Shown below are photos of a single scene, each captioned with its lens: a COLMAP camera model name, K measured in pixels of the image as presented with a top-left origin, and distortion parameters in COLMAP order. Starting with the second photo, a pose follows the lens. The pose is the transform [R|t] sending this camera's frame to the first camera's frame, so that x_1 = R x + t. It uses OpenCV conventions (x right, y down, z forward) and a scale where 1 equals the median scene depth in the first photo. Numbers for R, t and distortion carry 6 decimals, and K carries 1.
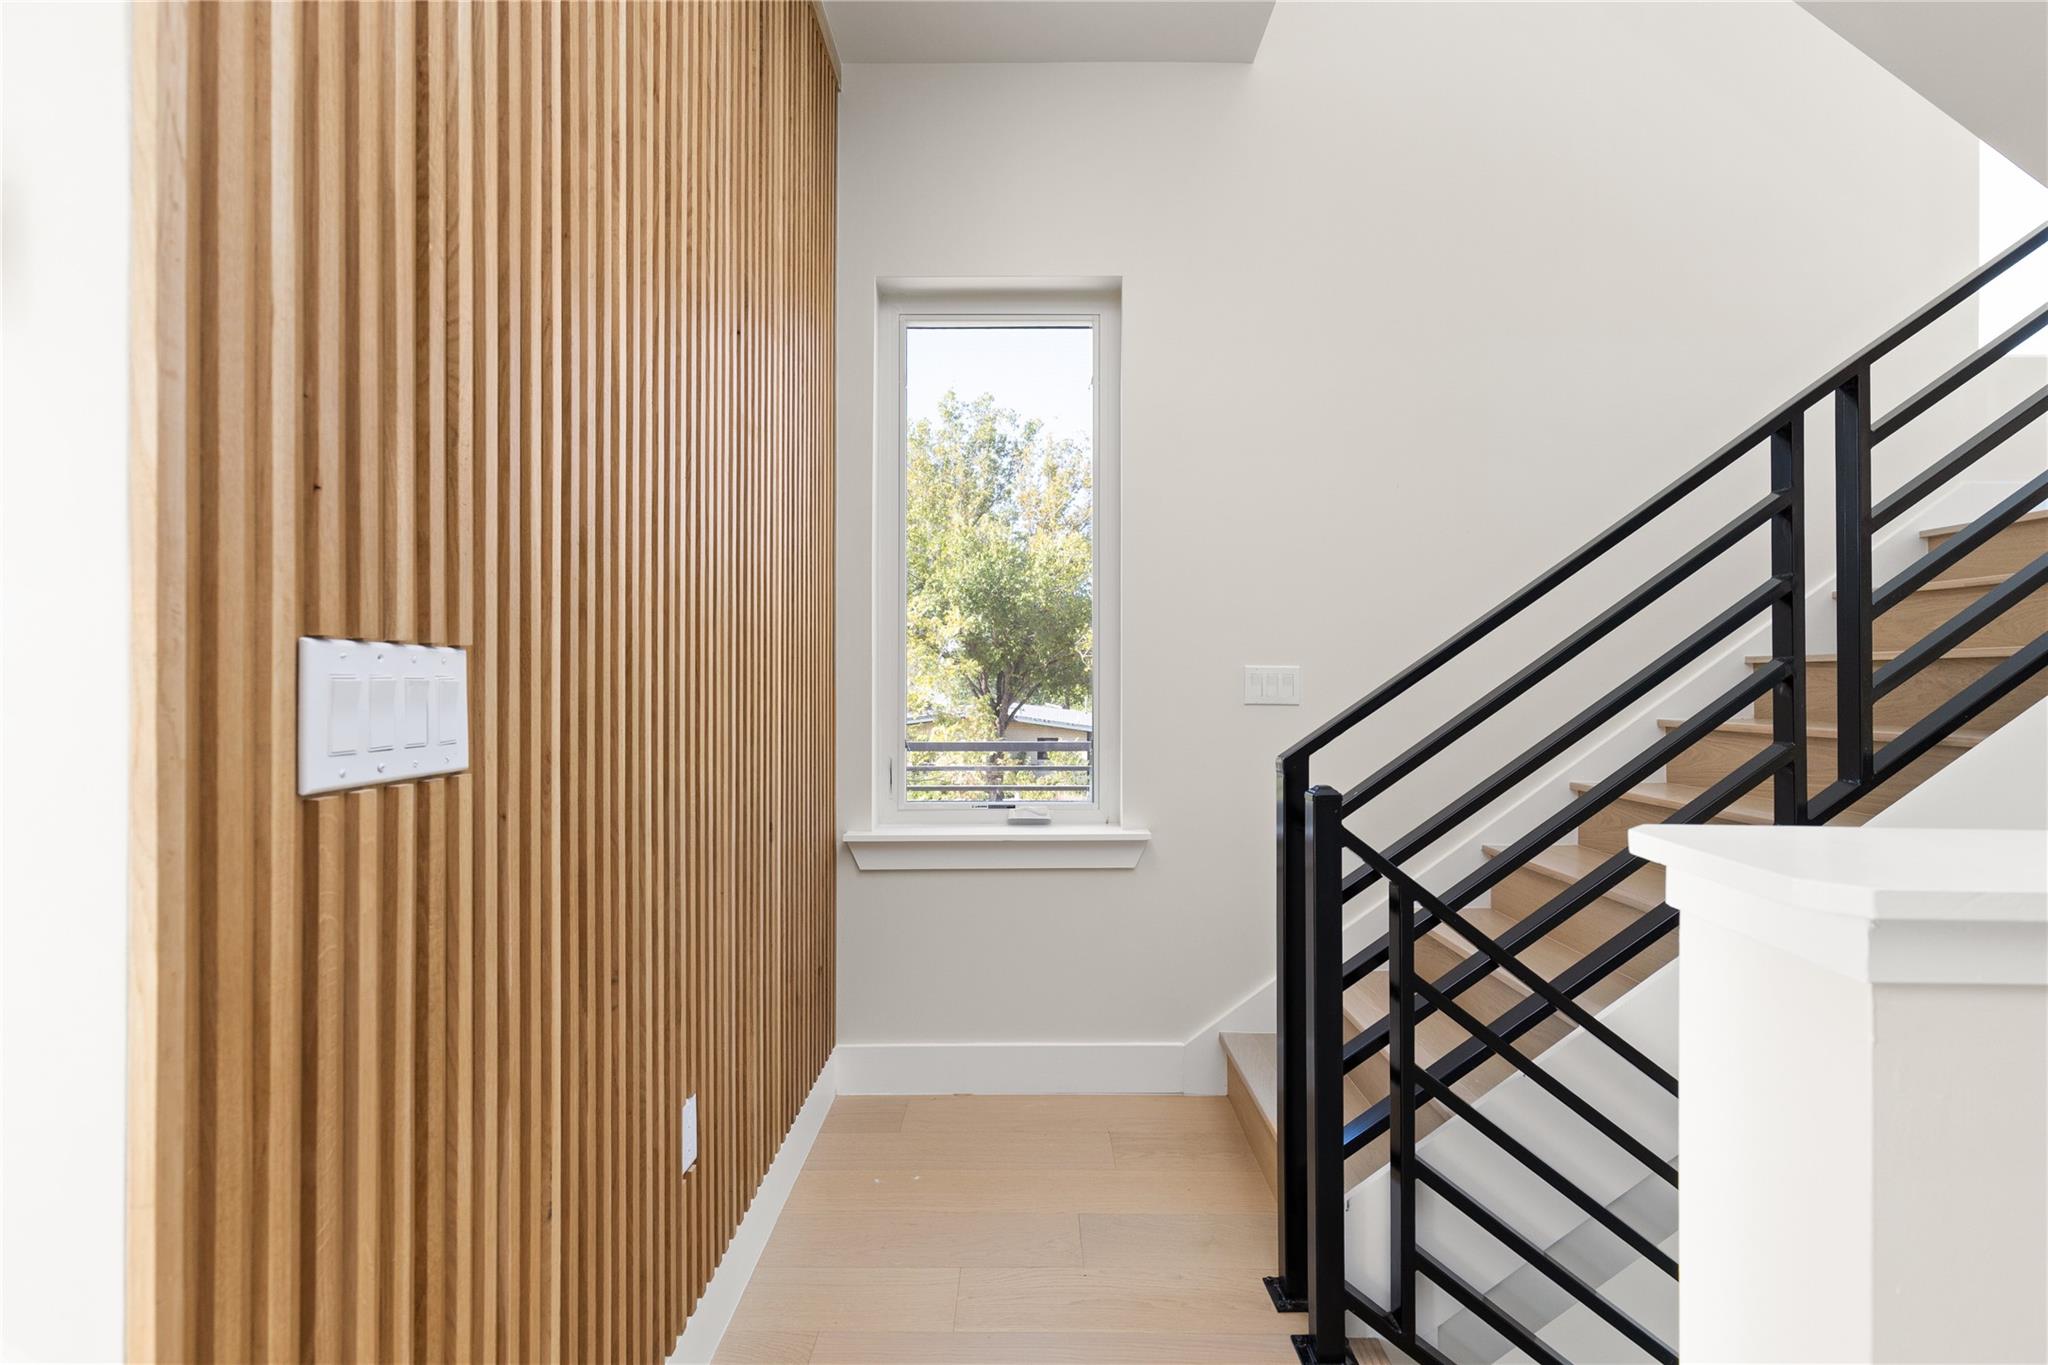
lens RADIAL K [[924.2, 0, 1030.6], [0, 924.2, 679.4], [0, 0, 1]] dist [0.002092, 0.000933]
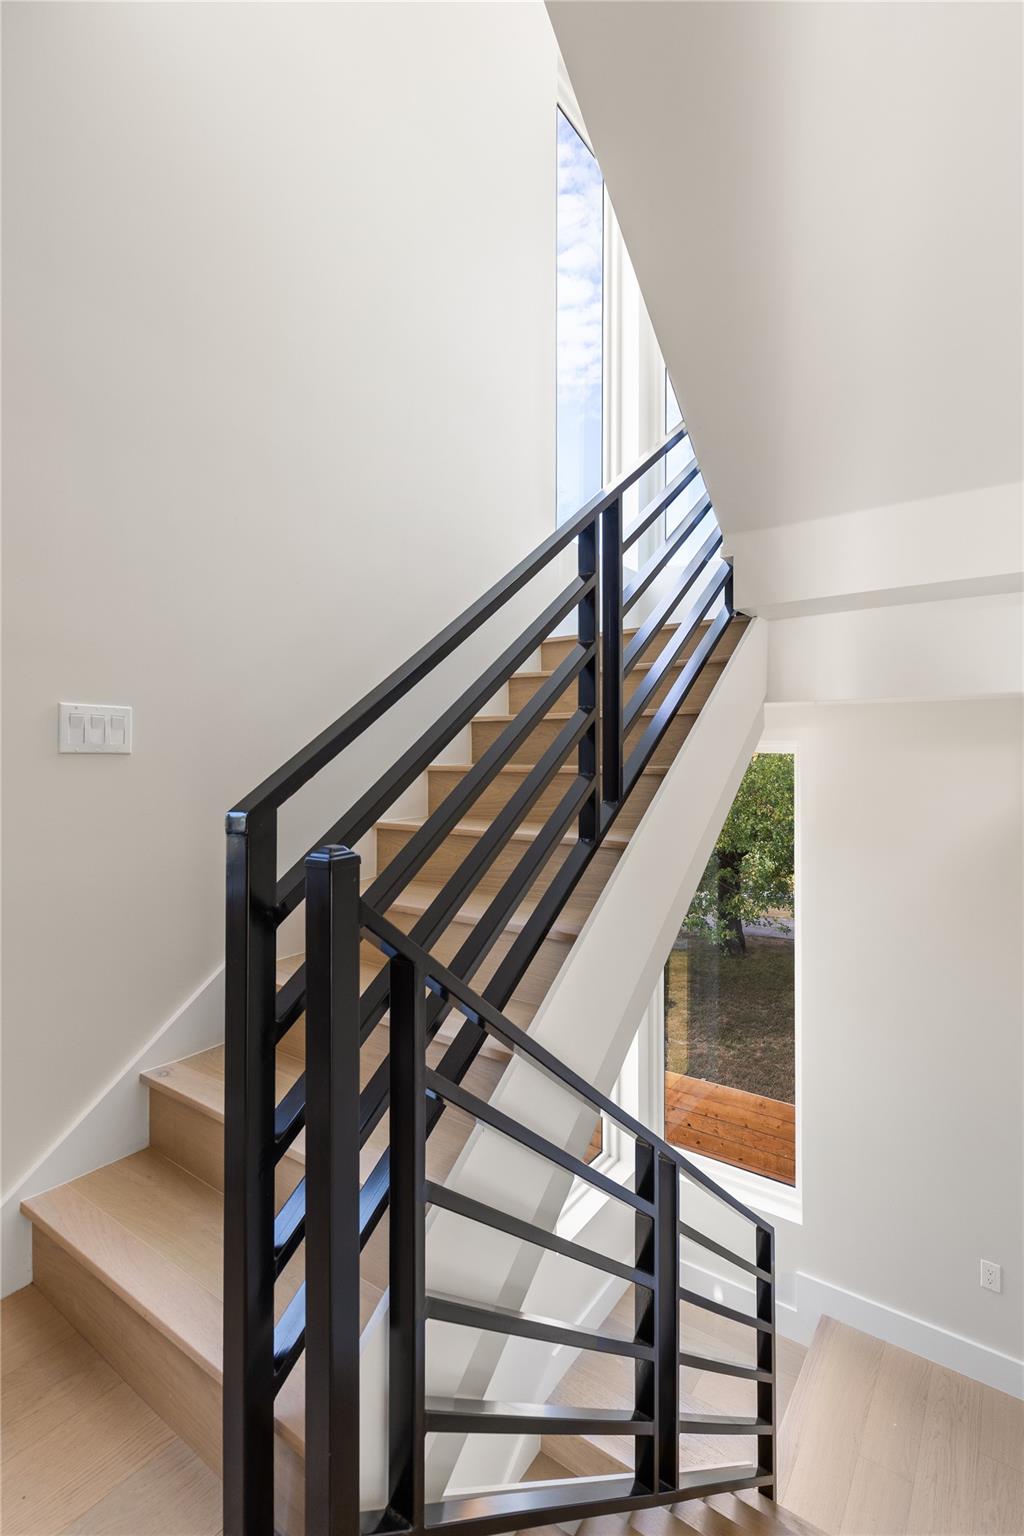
lens RADIAL K [[693.1, 0, 509.1], [0, 693.1, 768.2], [0, 0, 1]] dist [0.002092, 0.000933]
pose [[0.570157, -0.007327, 0.821503, -0.034688], [-0.003616, 0.999928, 0.011429, 0.044448], [-0.821528, -0.009487, 0.570089, 0.535792]]
